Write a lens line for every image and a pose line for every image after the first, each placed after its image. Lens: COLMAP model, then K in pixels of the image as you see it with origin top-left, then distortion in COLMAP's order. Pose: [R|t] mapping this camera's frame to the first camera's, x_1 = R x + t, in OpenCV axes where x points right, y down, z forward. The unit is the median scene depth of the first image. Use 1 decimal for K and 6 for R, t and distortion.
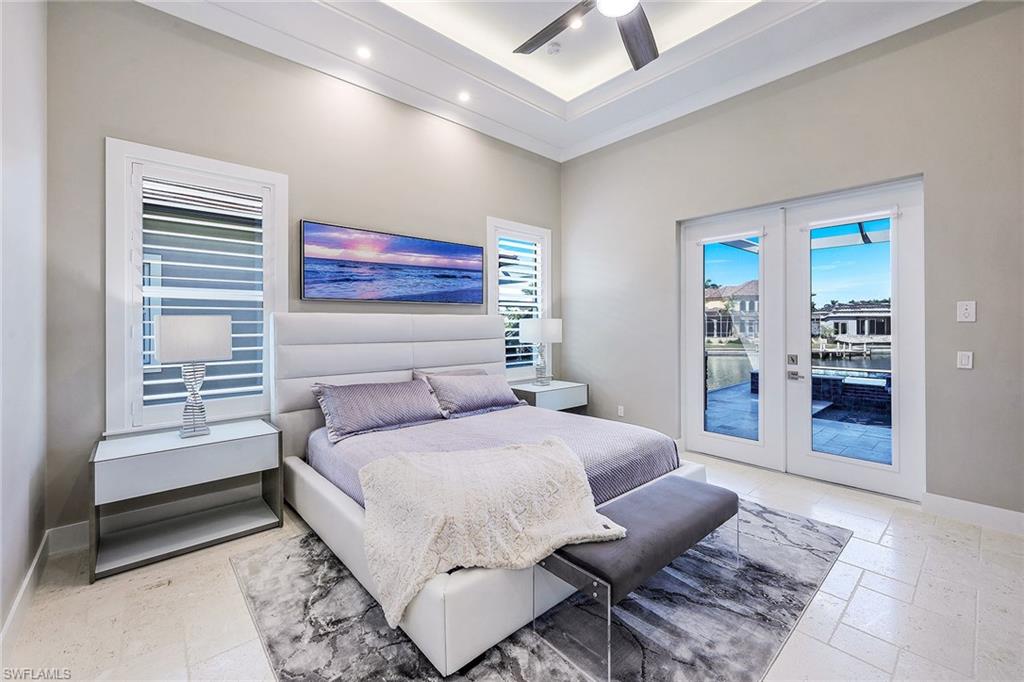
lens RADIAL K [[415.2, 0, 508.3], [0, 415.2, 320.7], [0, 0, 1]] dist [0.002839, 0.000095]
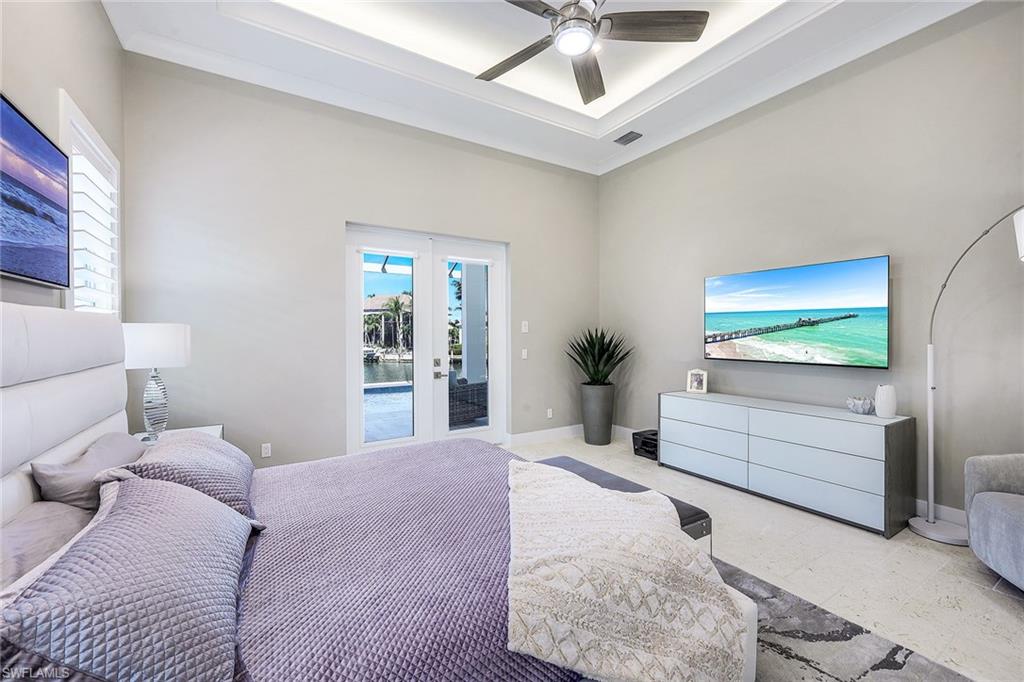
lens RADIAL K [[415.2, 0, 510.6], [0, 415.2, 338.1], [0, 0, 1]] dist [0.002839, 0.000095]
pose [[0.167536, -0.006694, 0.985843, -0.460898], [-0.003778, 0.999965, 0.007432, 0.008968], [-0.985859, -0.004970, 0.167505, 0.520603]]
